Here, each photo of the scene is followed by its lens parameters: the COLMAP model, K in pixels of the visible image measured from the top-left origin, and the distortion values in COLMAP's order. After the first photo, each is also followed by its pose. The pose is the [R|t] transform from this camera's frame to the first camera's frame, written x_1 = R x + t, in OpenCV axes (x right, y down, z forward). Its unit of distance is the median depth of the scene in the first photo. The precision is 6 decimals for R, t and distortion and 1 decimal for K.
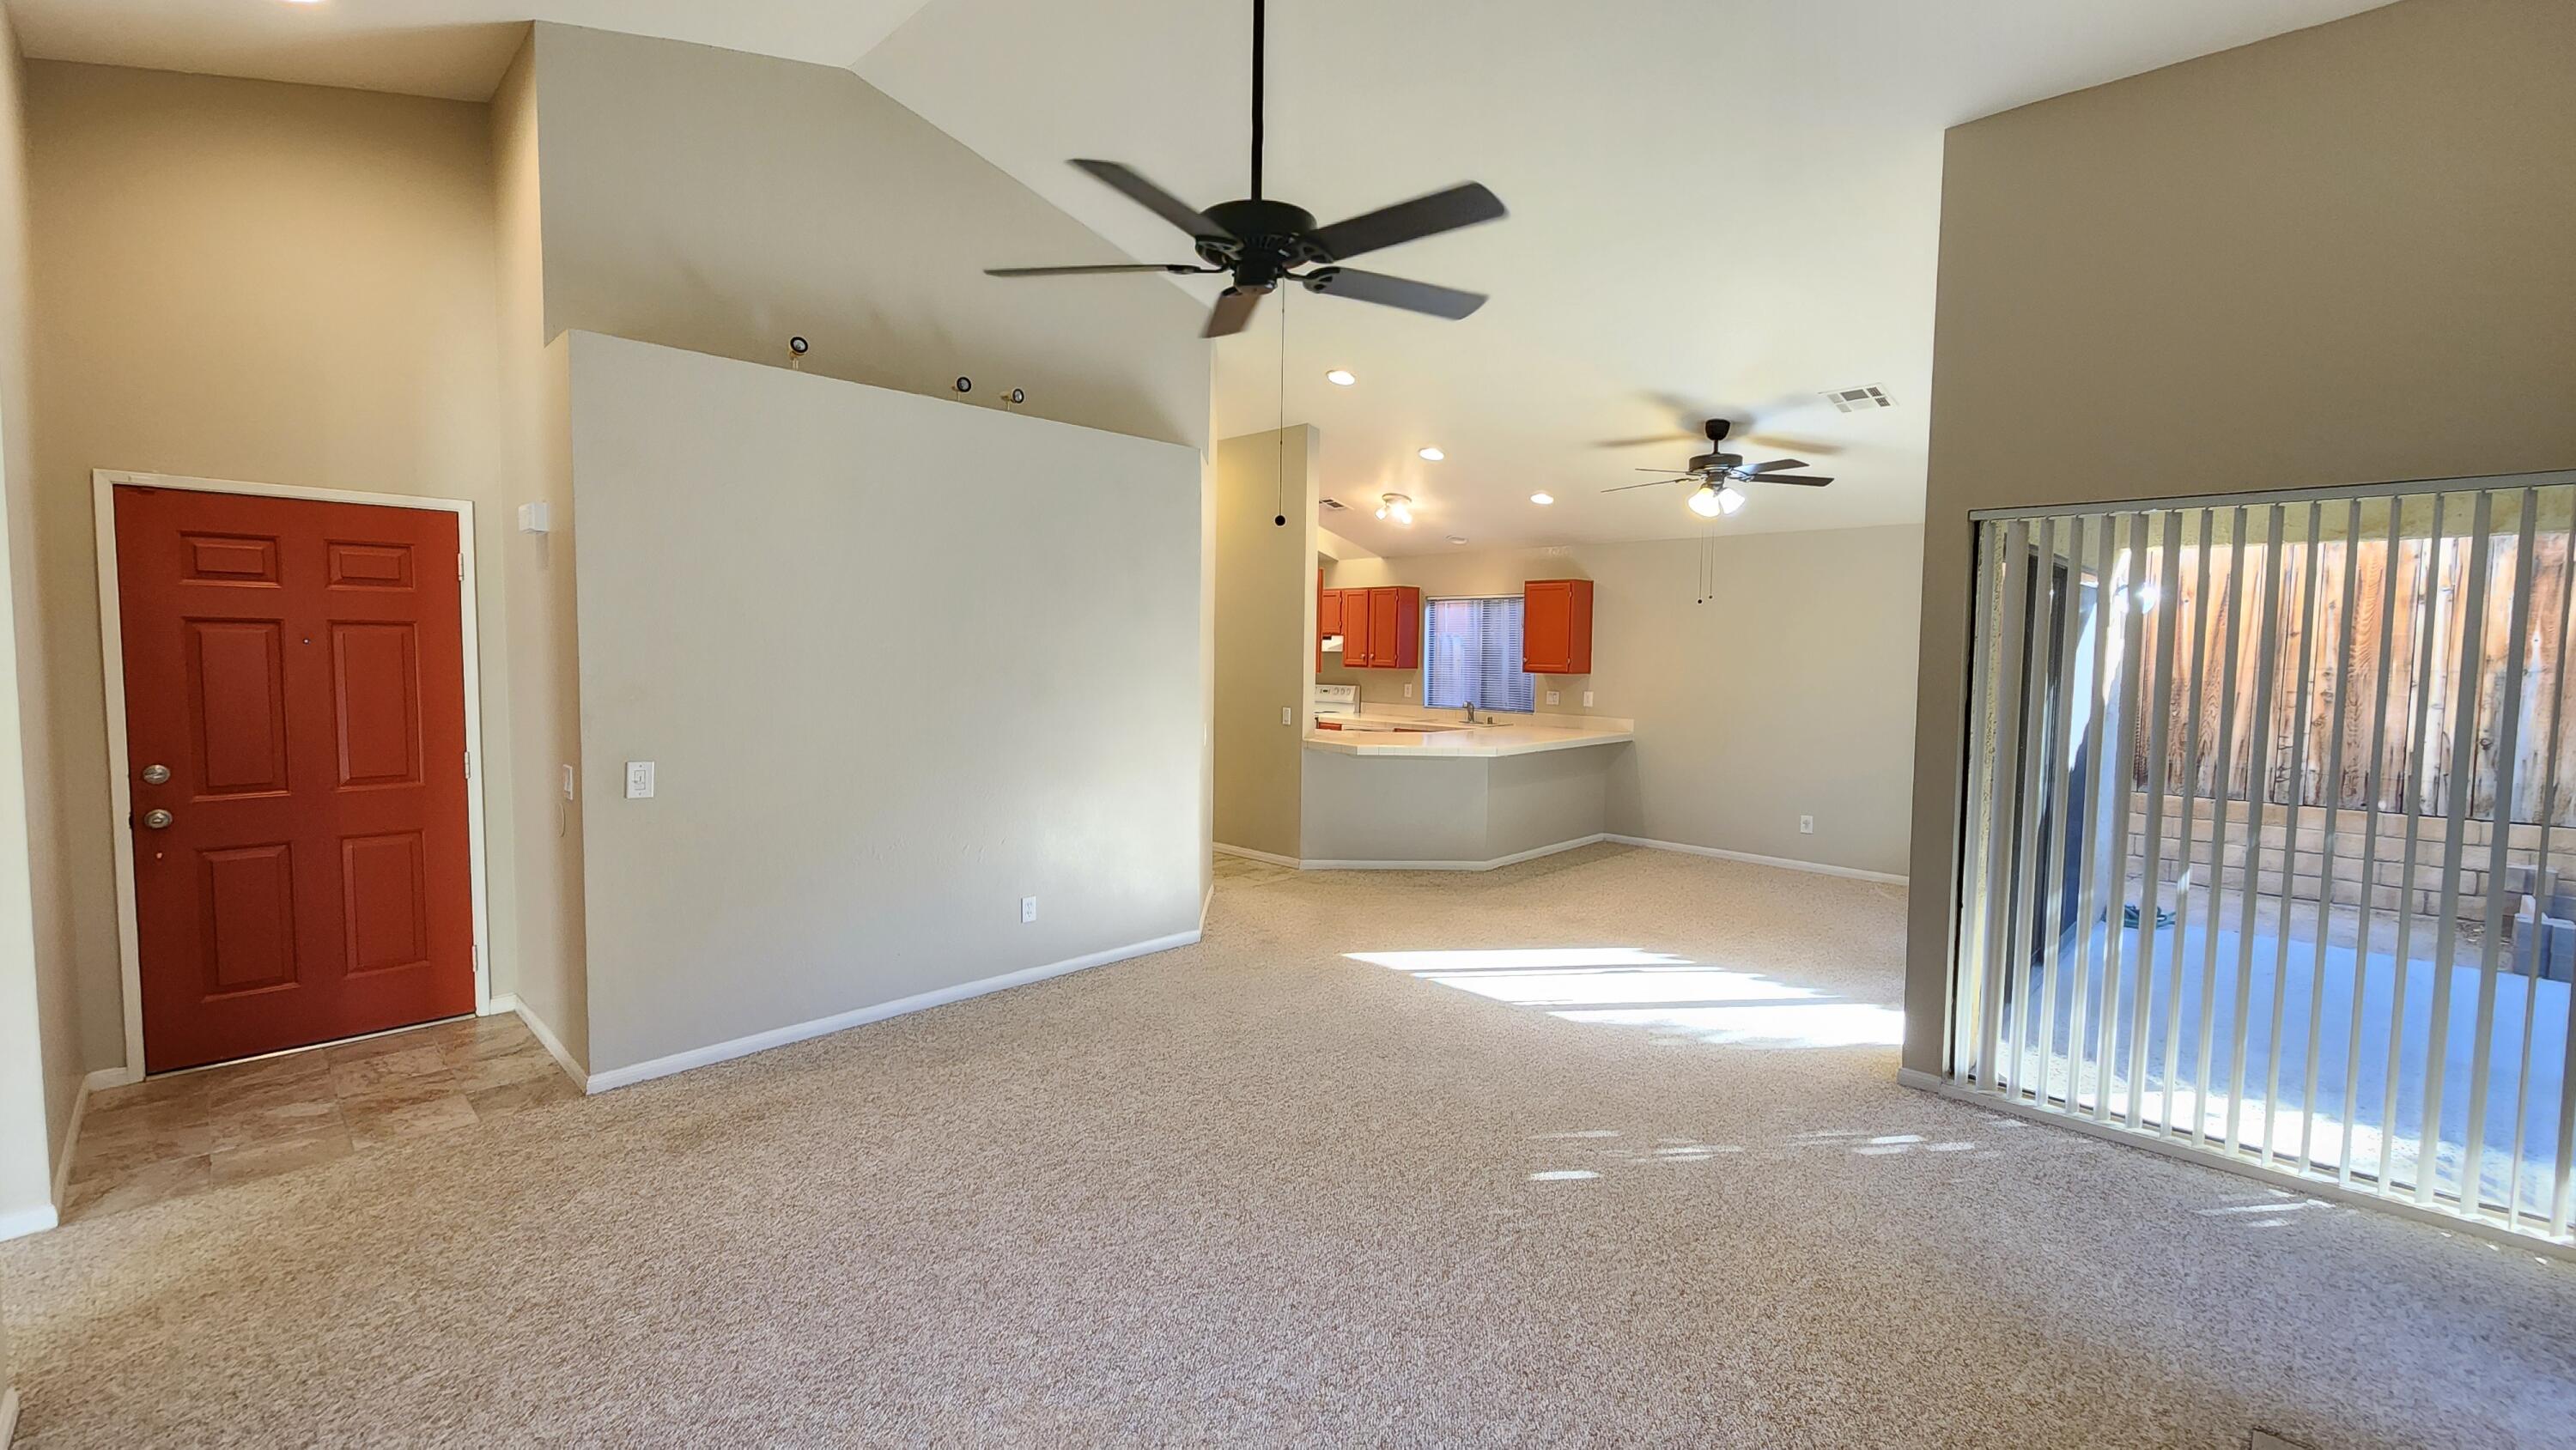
lens RADIAL K [[1061.2, 0, 1282.3], [0, 1061.2, 707.1], [0, 0, 1]] dist [0.003609, -0.000550]
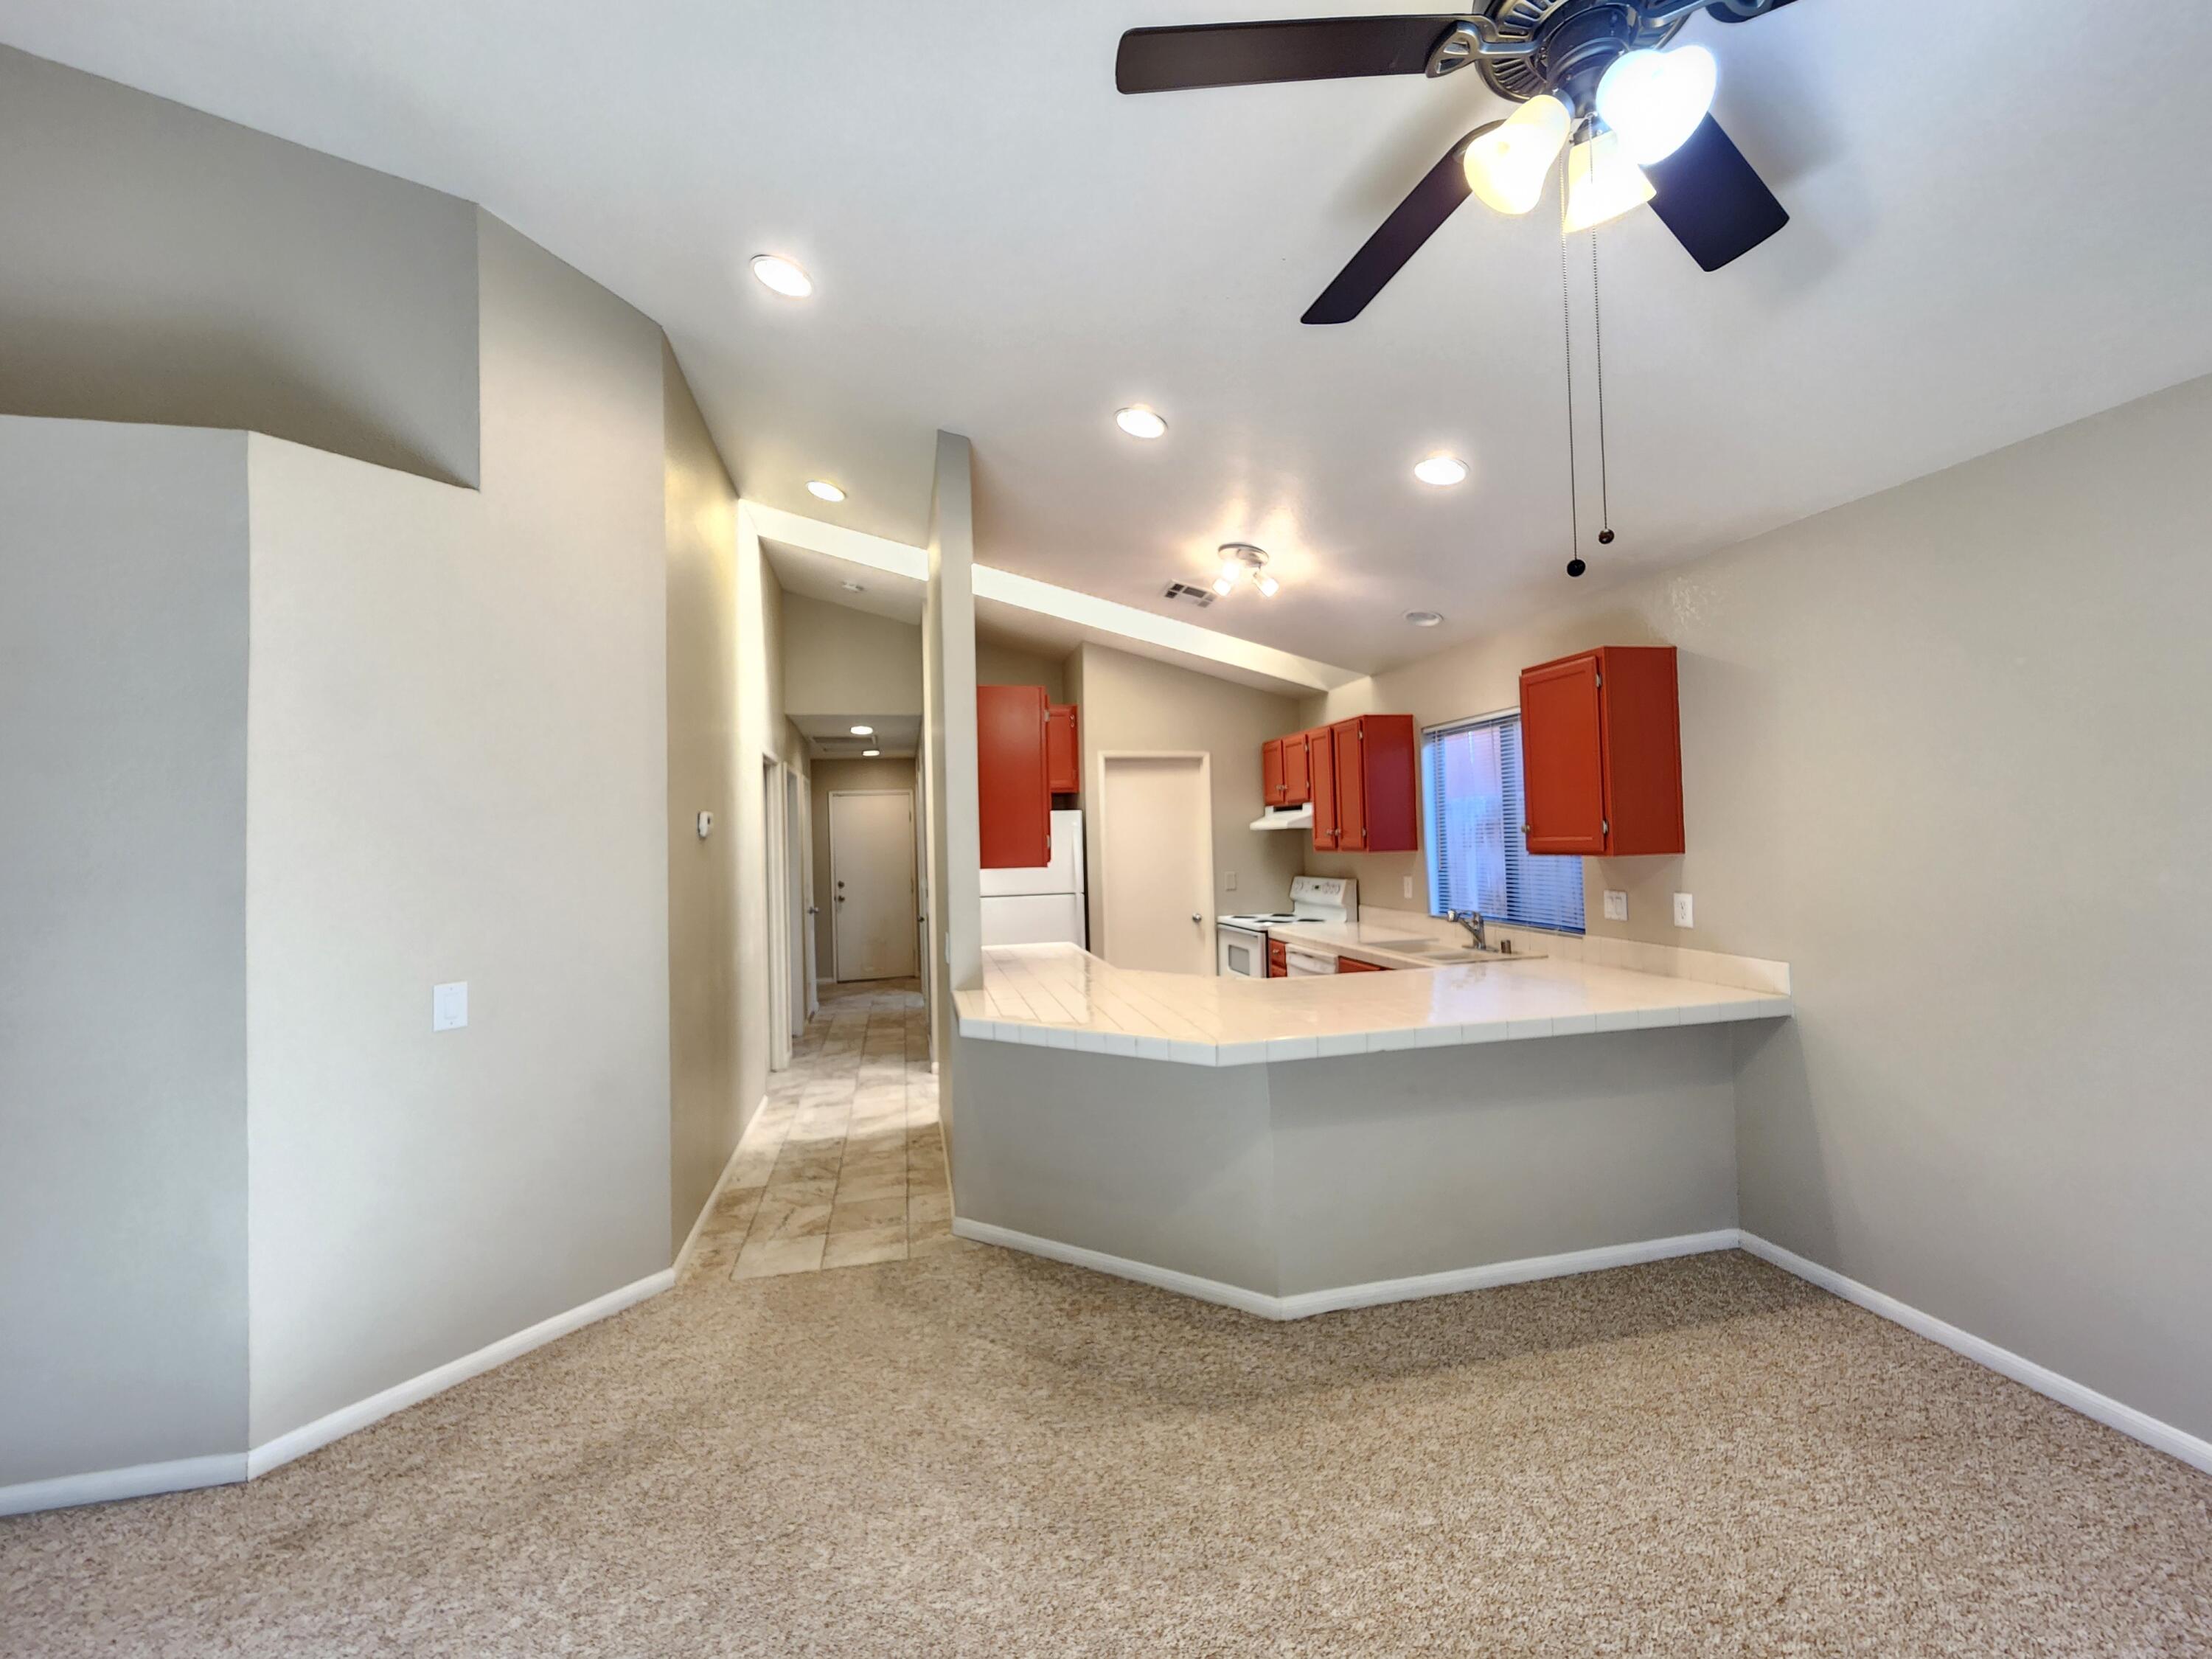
lens RADIAL K [[916.6, 0, 1105.4], [0, 916.6, 810.9], [0, 0, 1]] dist [0.000896, 0.000668]
pose [[0.839907, -0.050512, -0.540374, 0.299575], [0.005014, 0.996339, -0.085341, -0.017814], [0.542707, 0.068969, 0.837086, 0.553467]]
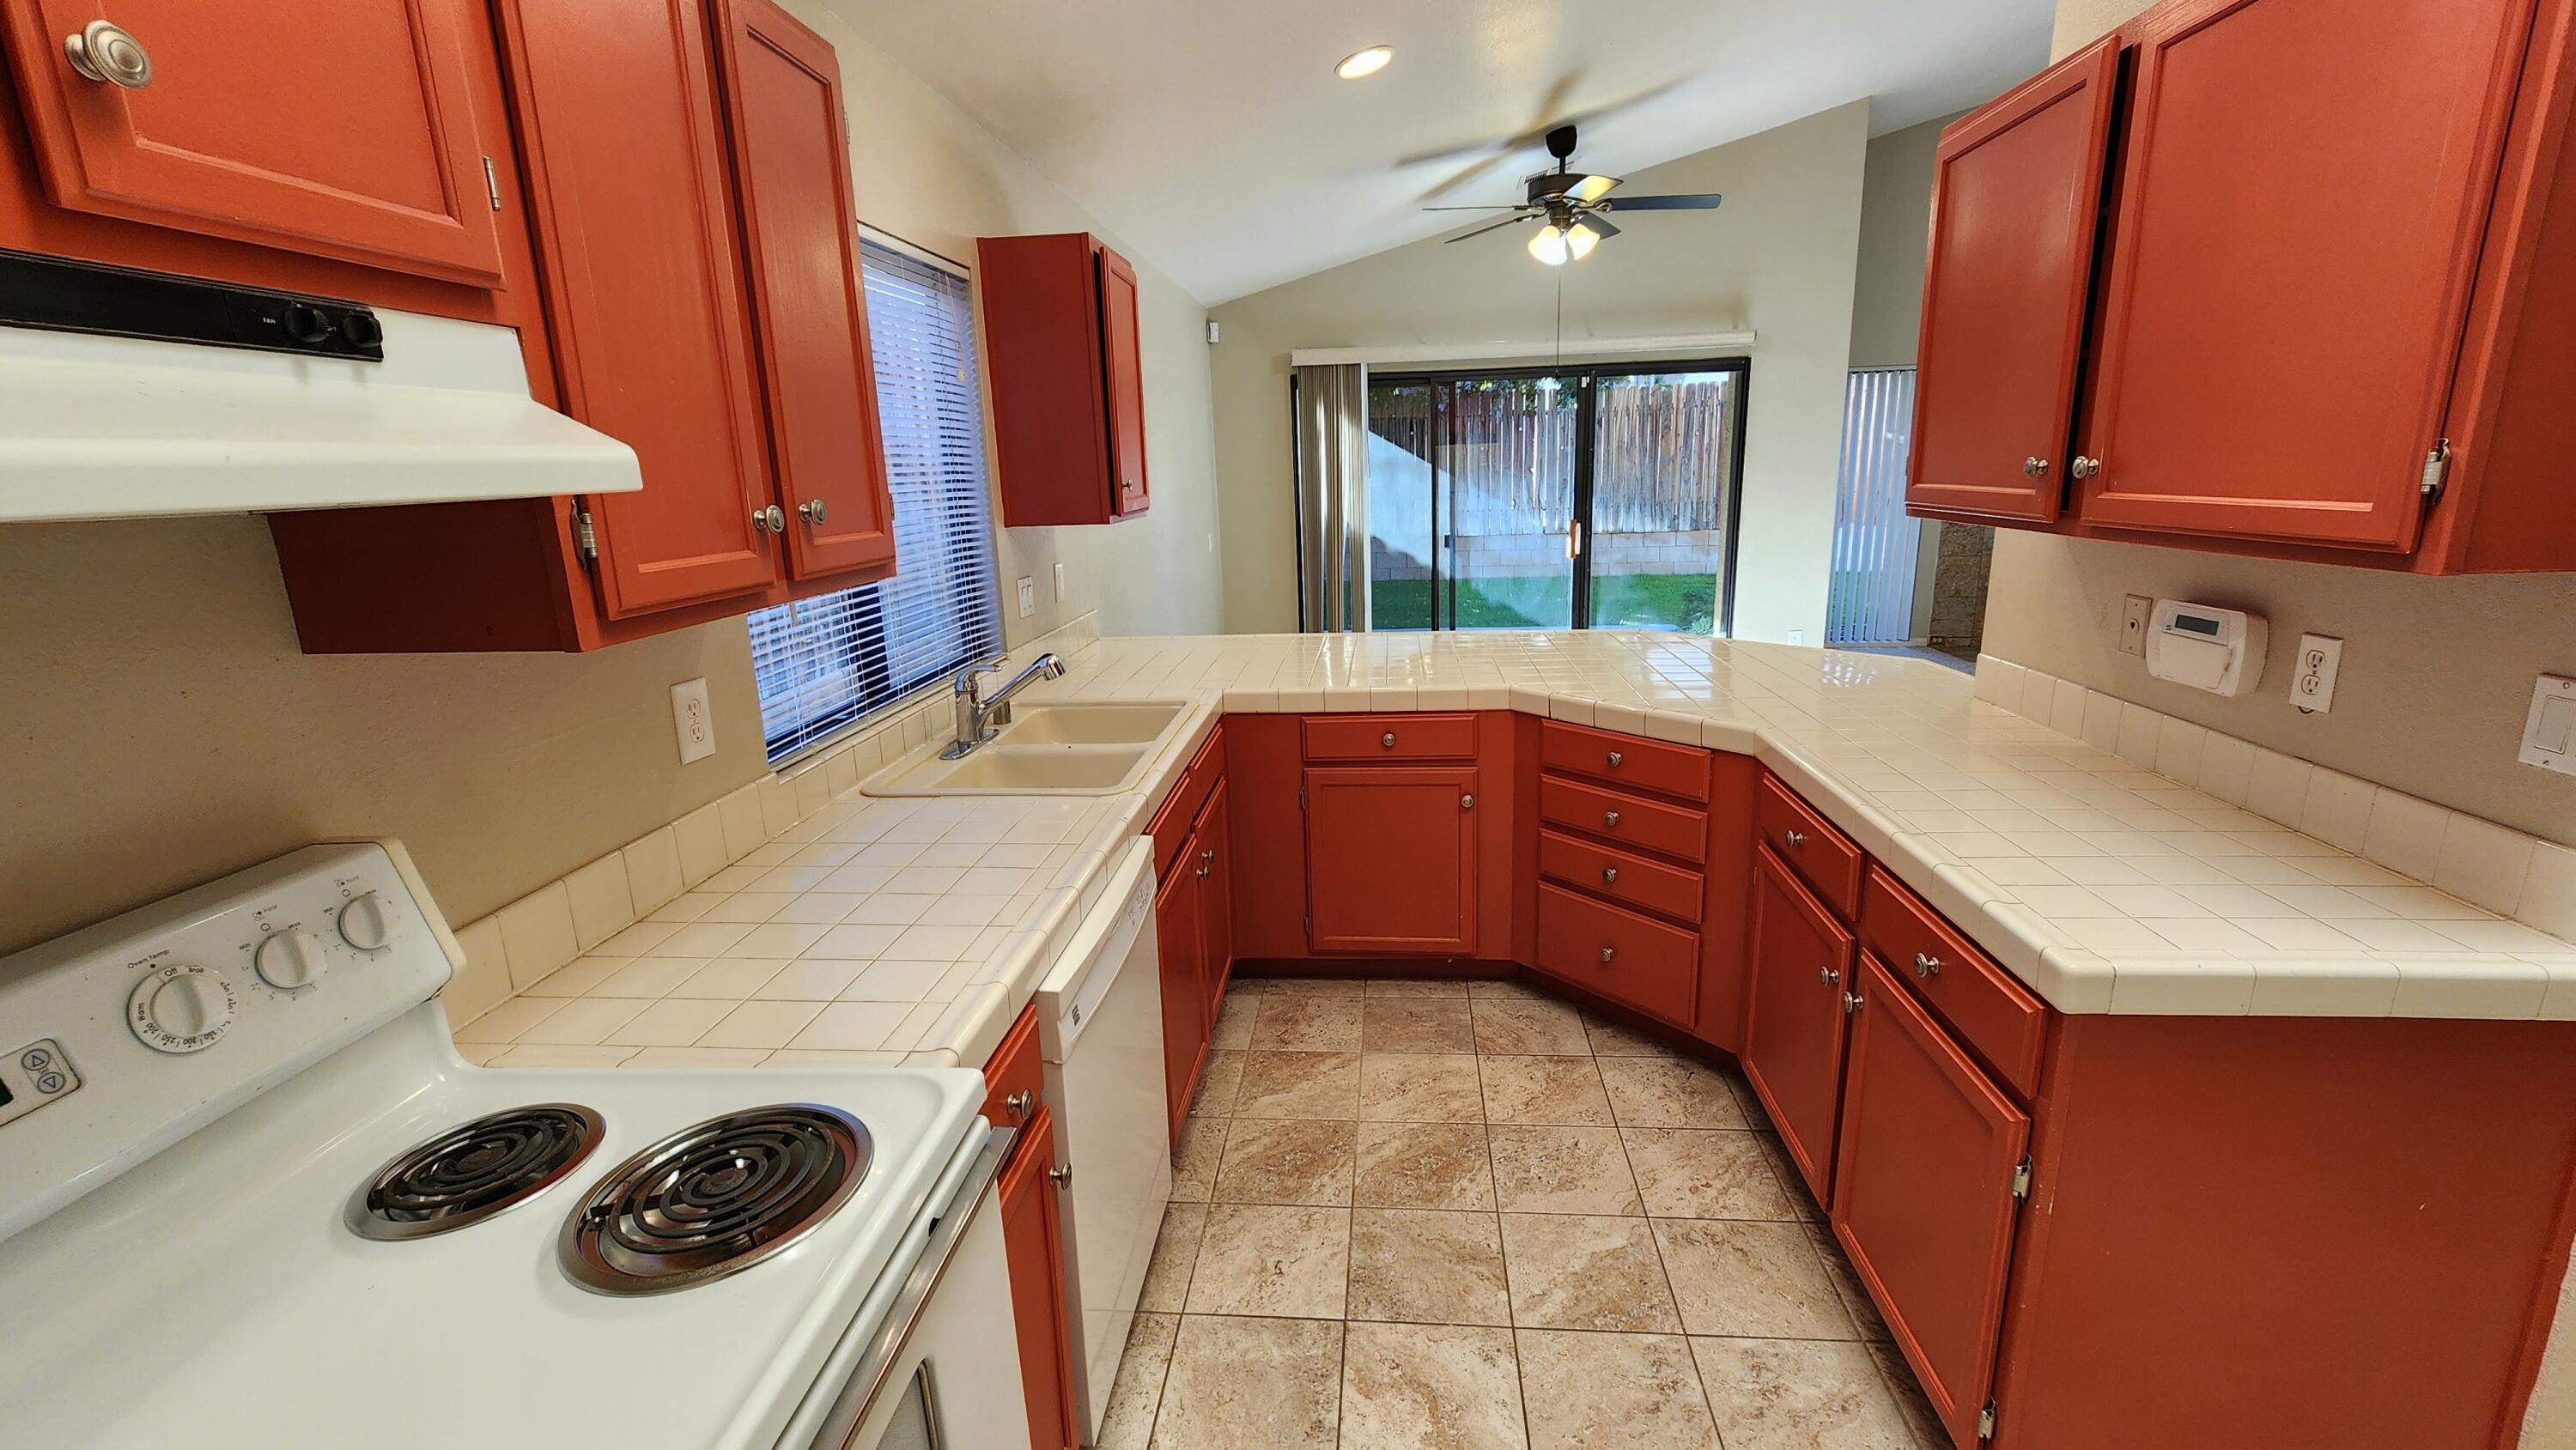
lens RADIAL K [[1061.2, 0, 1299.6], [0, 1061.2, 711.6], [0, 0, 1]] dist [0.003609, -0.000550]
pose [[-0.639251, -0.170838, 0.749782, -0.077498], [0.065813, 0.959280, 0.274683, -0.065822], [-0.766177, 0.224937, -0.601977, 1.202424]]
